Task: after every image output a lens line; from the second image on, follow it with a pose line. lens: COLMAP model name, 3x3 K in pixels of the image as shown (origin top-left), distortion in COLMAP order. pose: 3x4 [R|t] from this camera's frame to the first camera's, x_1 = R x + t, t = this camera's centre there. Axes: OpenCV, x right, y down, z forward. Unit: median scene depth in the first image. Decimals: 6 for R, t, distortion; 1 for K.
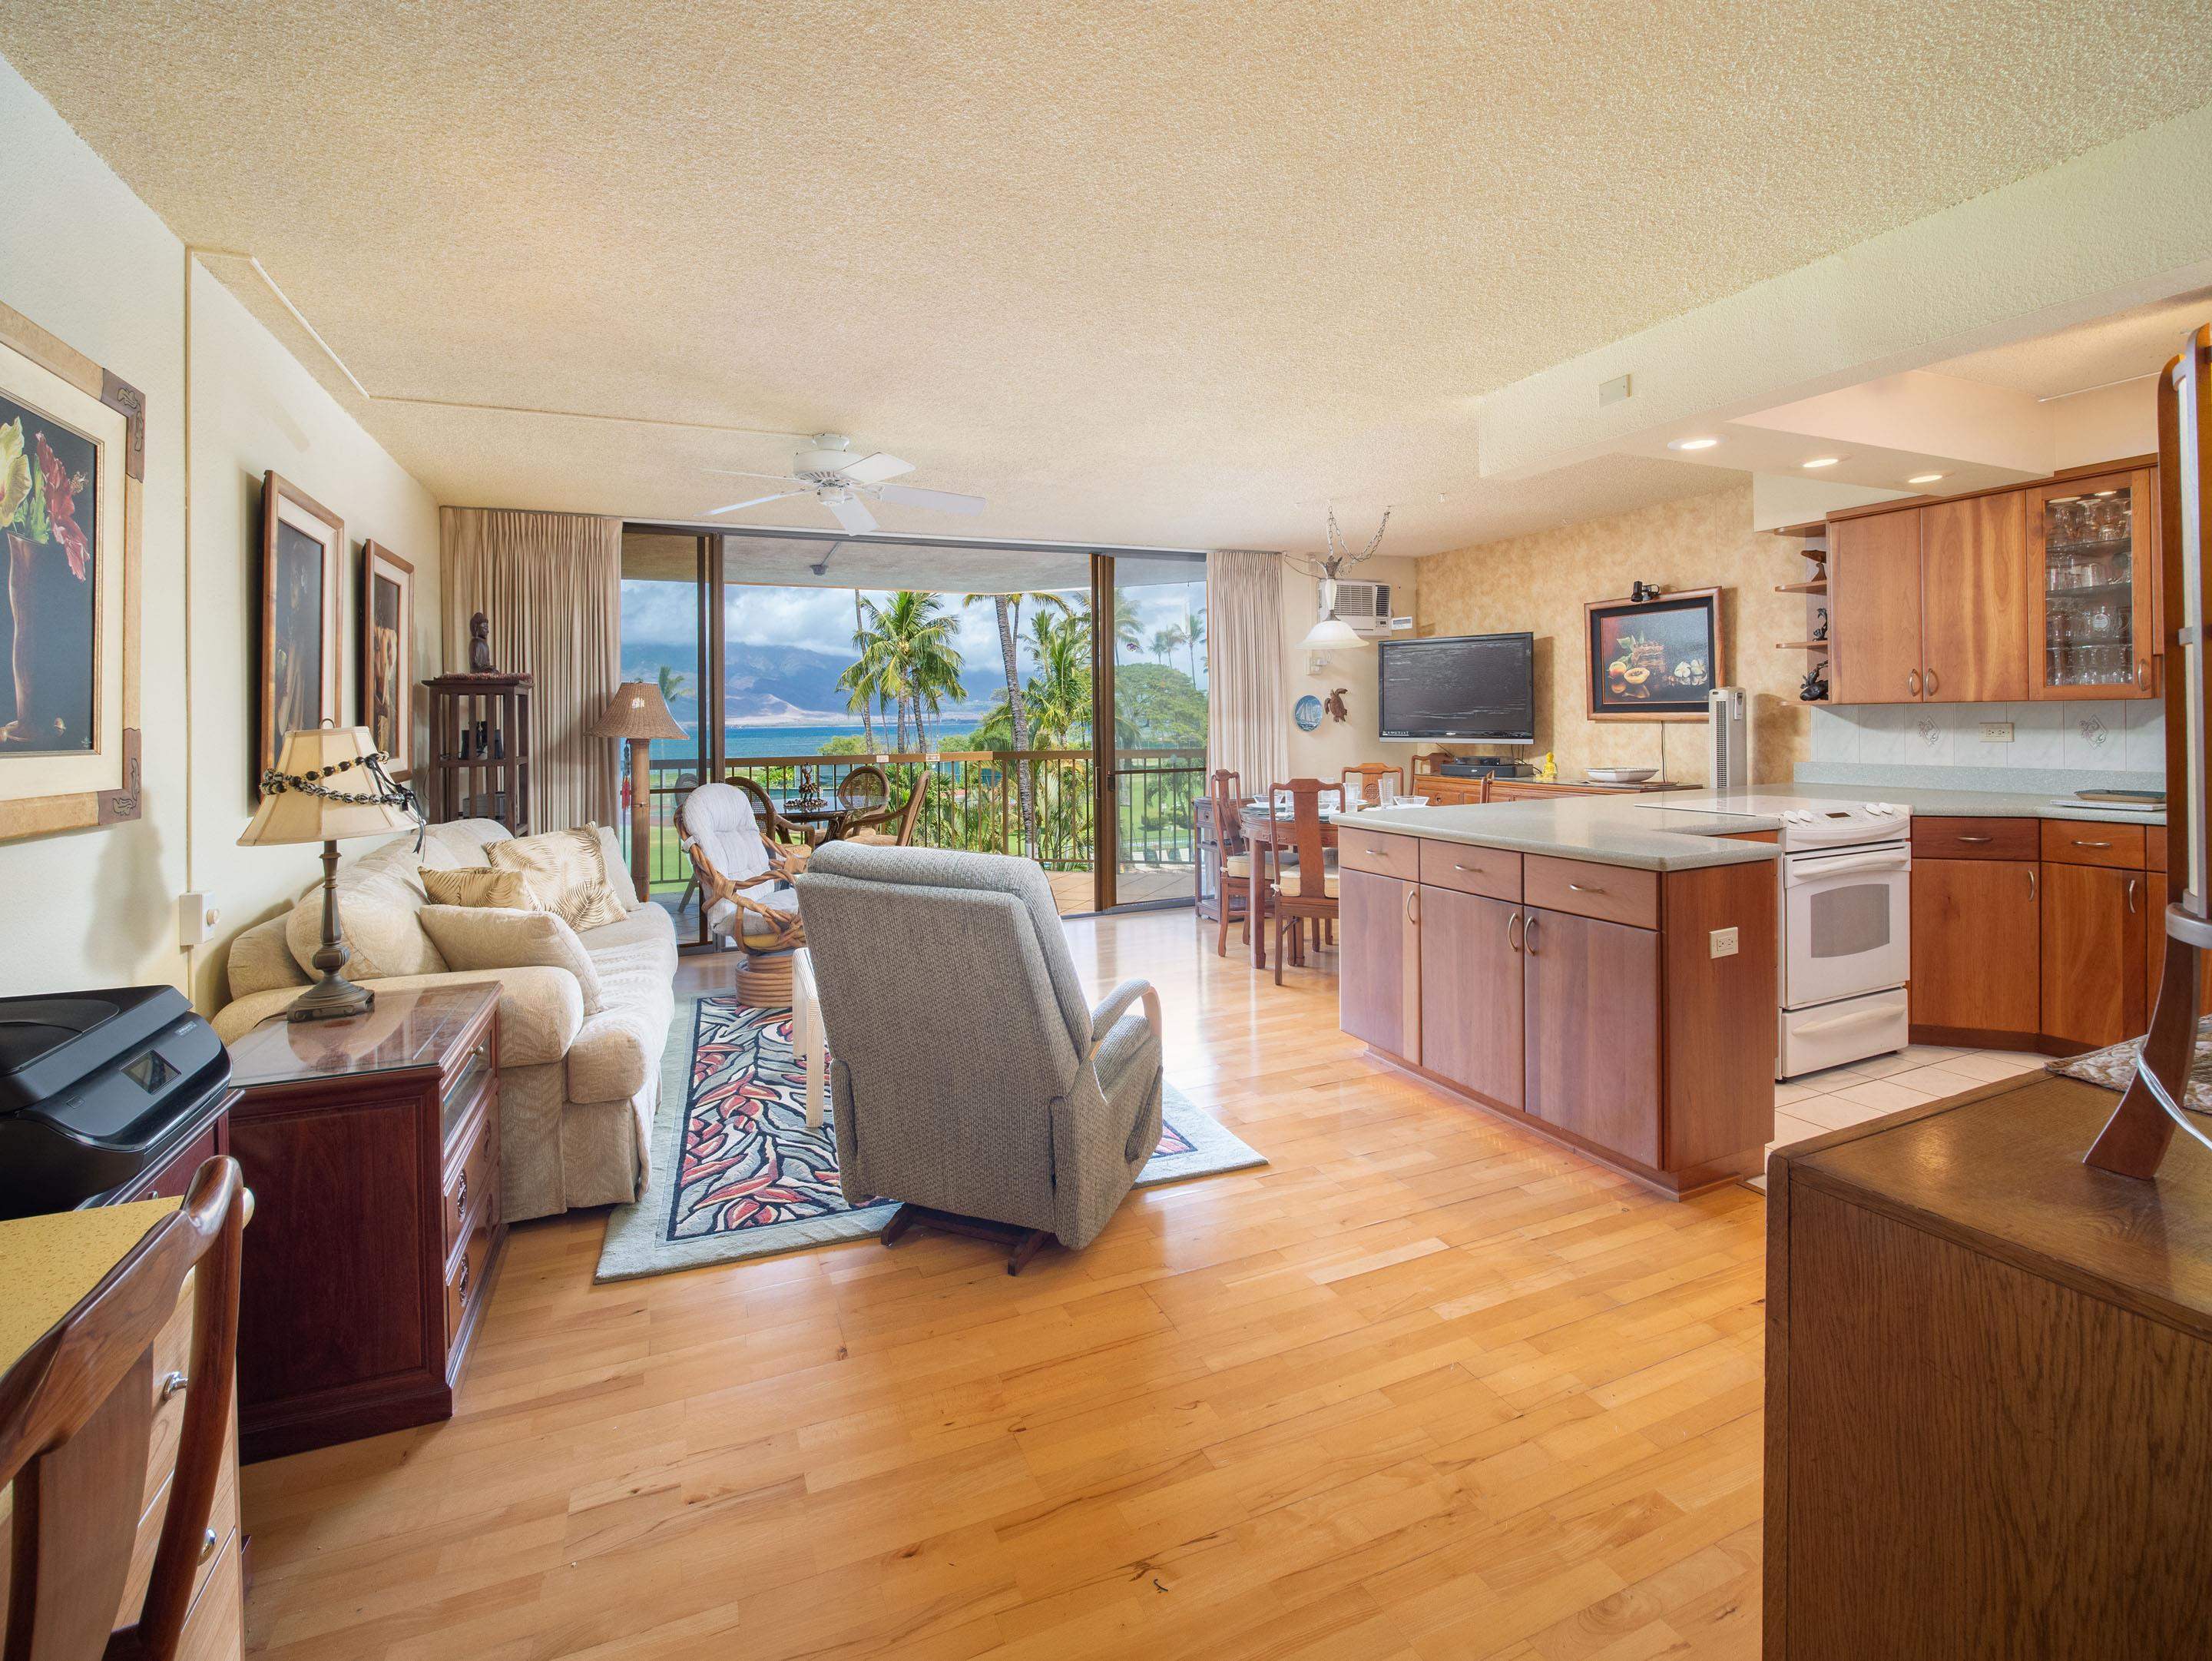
lens RADIAL K [[1069.2, 0, 1066.3], [0, 1069.2, 742.1], [0, 0, 1]] dist [-0.048170, 0.003657]
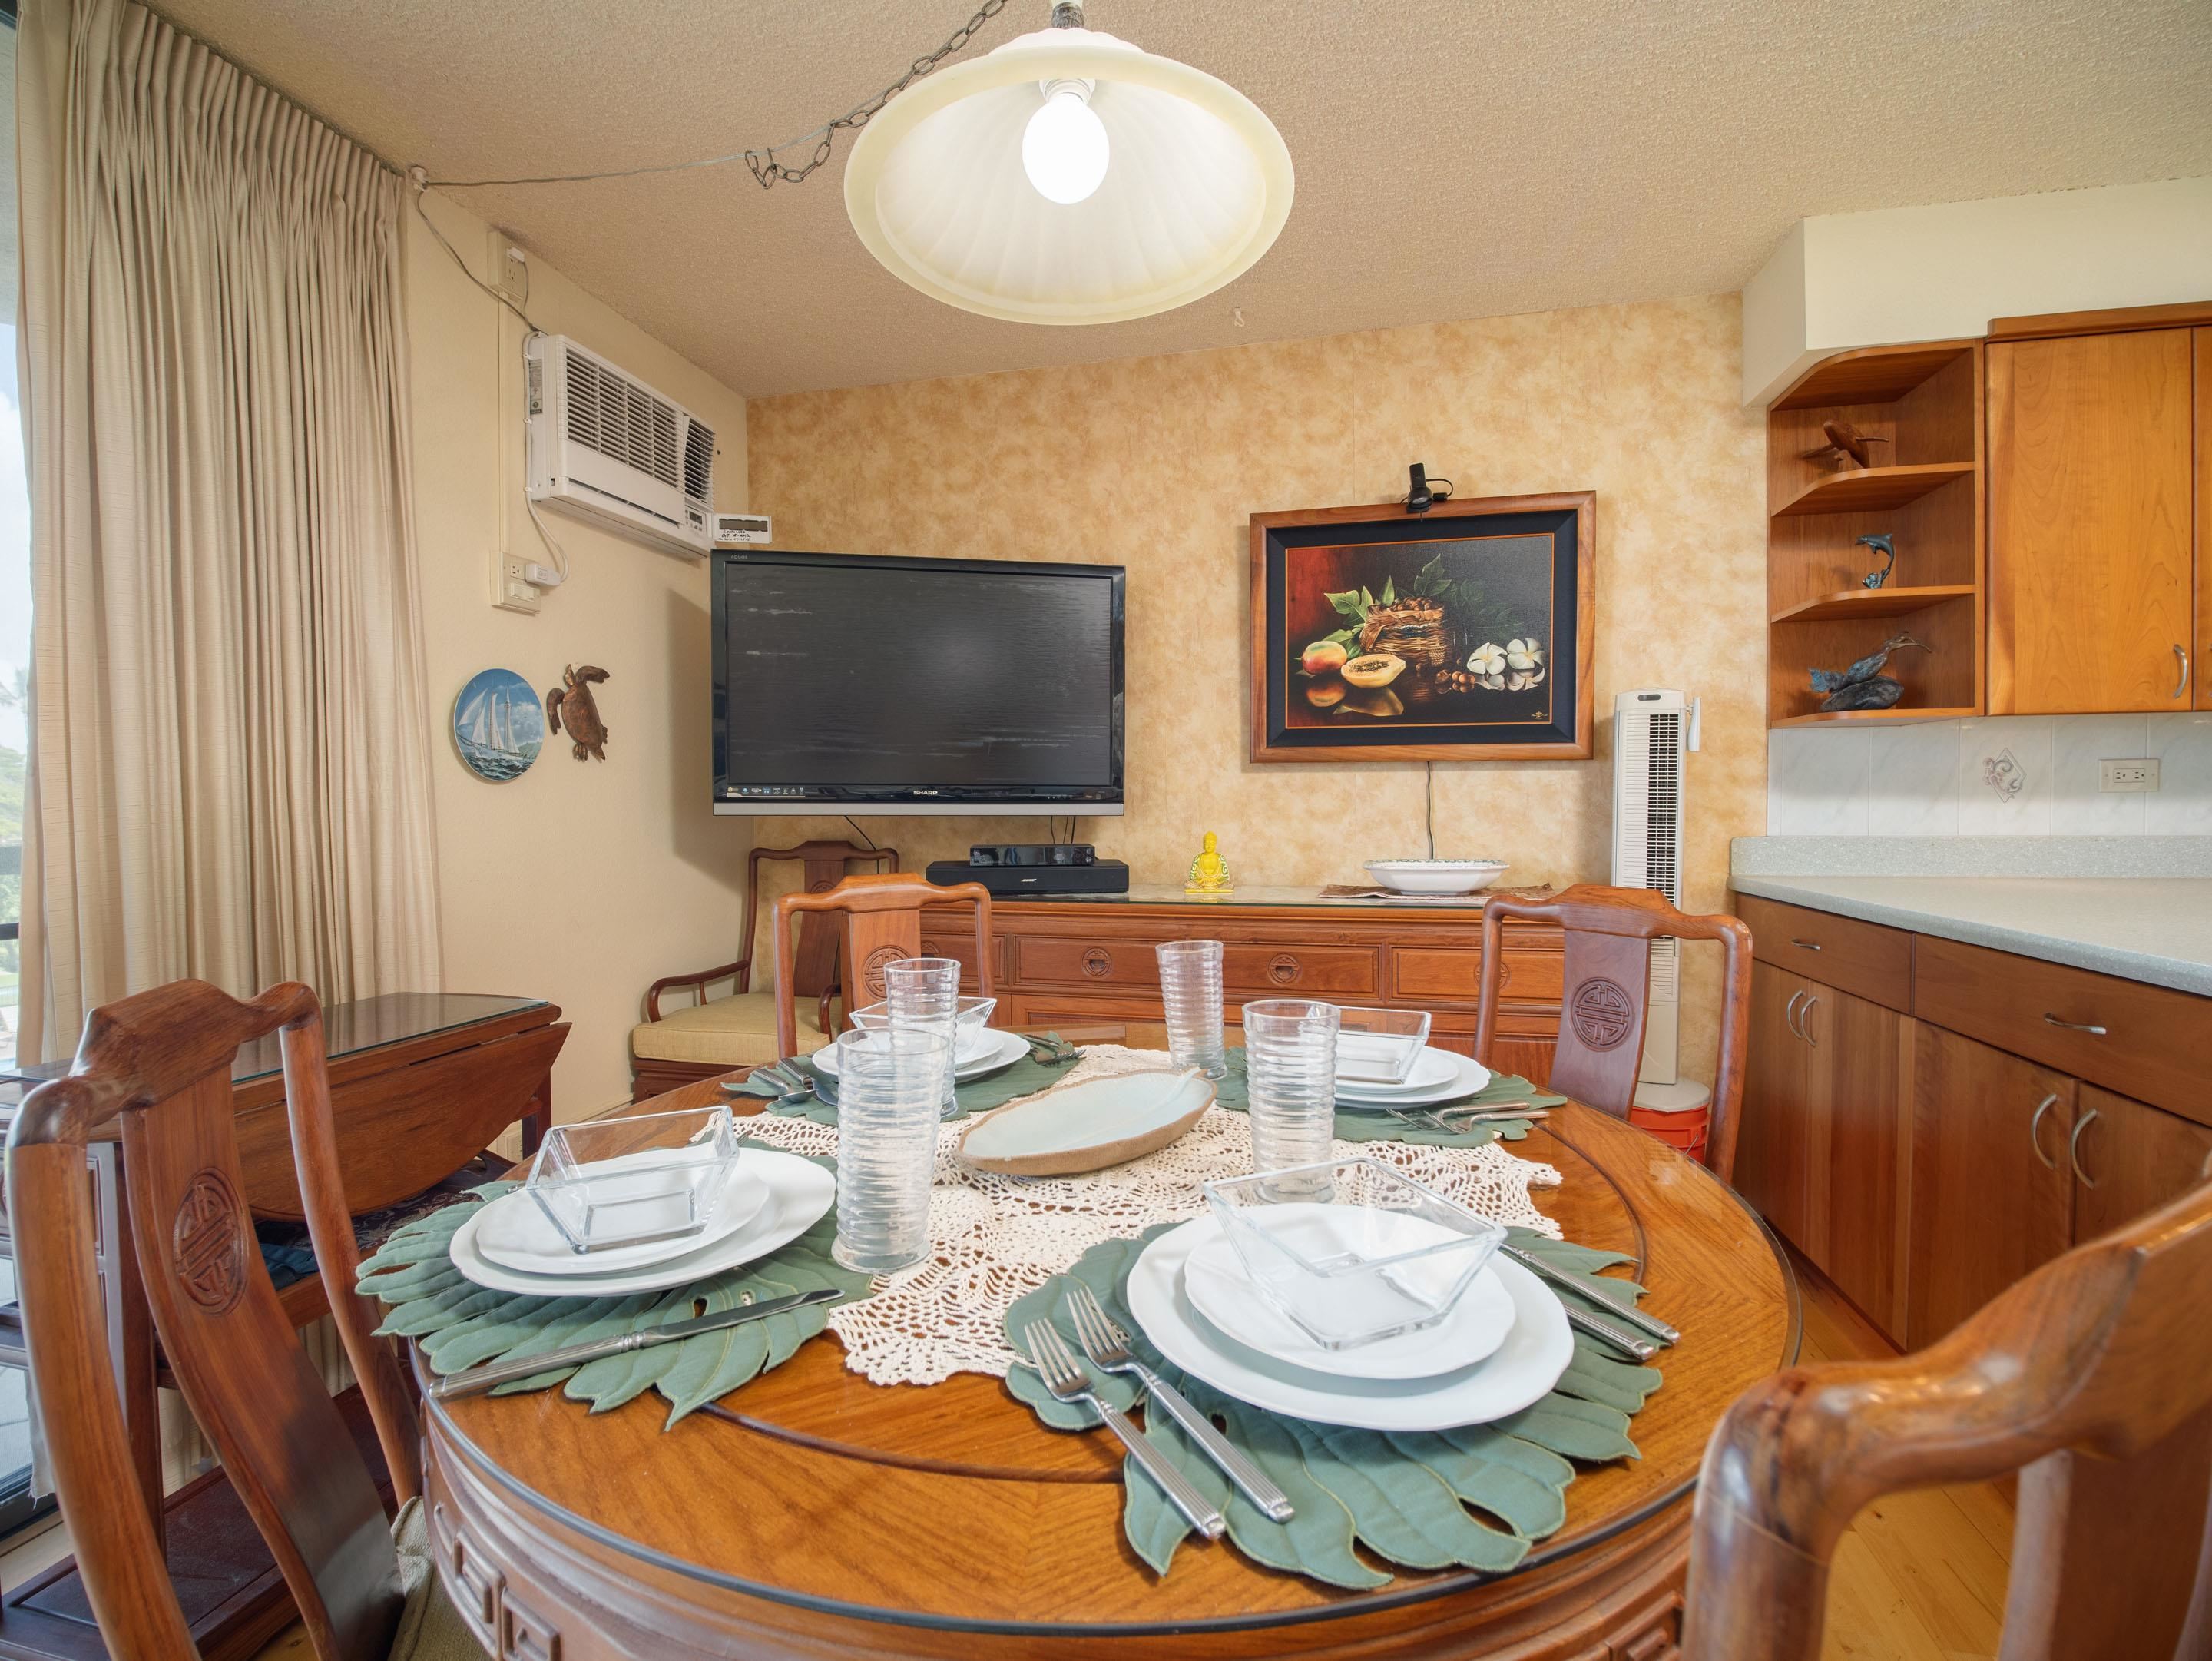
lens RADIAL K [[973.1, 0, 1161.5], [0, 973.1, 820.1], [0, 0, 1]] dist [-0.000425, -0.000950]
pose [[0.537980, 0.001211, 0.842957, 0.120799], [0.014570, 0.999836, -0.010735, 0.010839], [-0.842832, 0.018057, 0.537874, 0.935810]]
